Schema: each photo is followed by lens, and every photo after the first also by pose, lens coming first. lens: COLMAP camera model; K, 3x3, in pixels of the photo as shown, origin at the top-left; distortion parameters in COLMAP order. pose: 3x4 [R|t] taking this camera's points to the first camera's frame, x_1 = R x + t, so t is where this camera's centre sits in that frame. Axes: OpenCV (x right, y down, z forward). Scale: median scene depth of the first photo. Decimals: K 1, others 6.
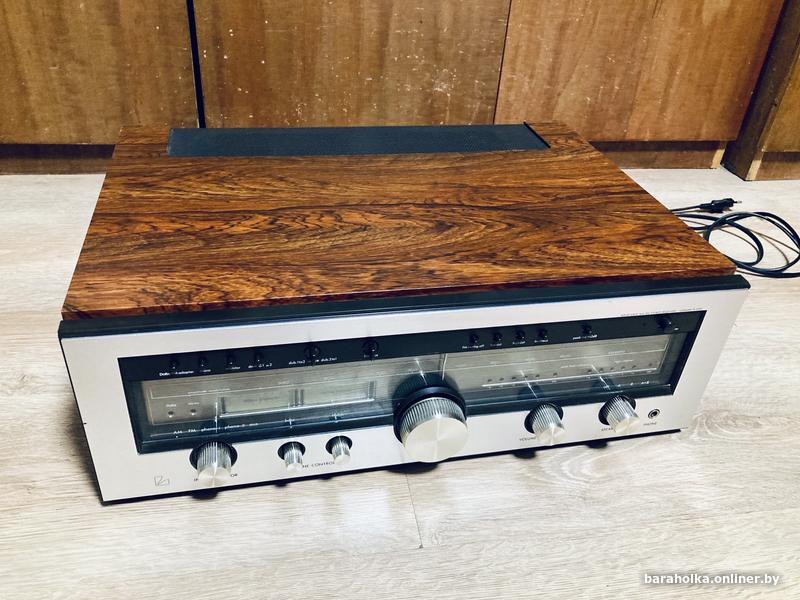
lens RADIAL K [[665.8, 0, 398.8], [0, 665.8, 291.4], [0, 0, 1]] dist [0.001129, 0.011332]
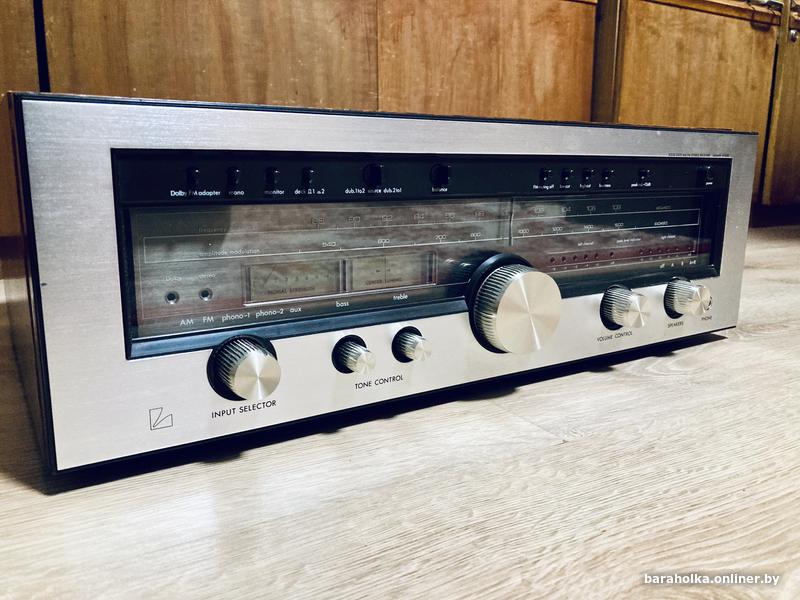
lens RADIAL K [[665.8, 0, 398.8], [0, 665.8, 291.4], [0, 0, 1]] dist [0.001129, 0.011332]
pose [[0.939773, -0.124142, 0.318458, -0.319388], [0.232766, 0.914718, -0.330318, 0.413854], [-0.250293, 0.384550, 0.888524, 0.351642]]
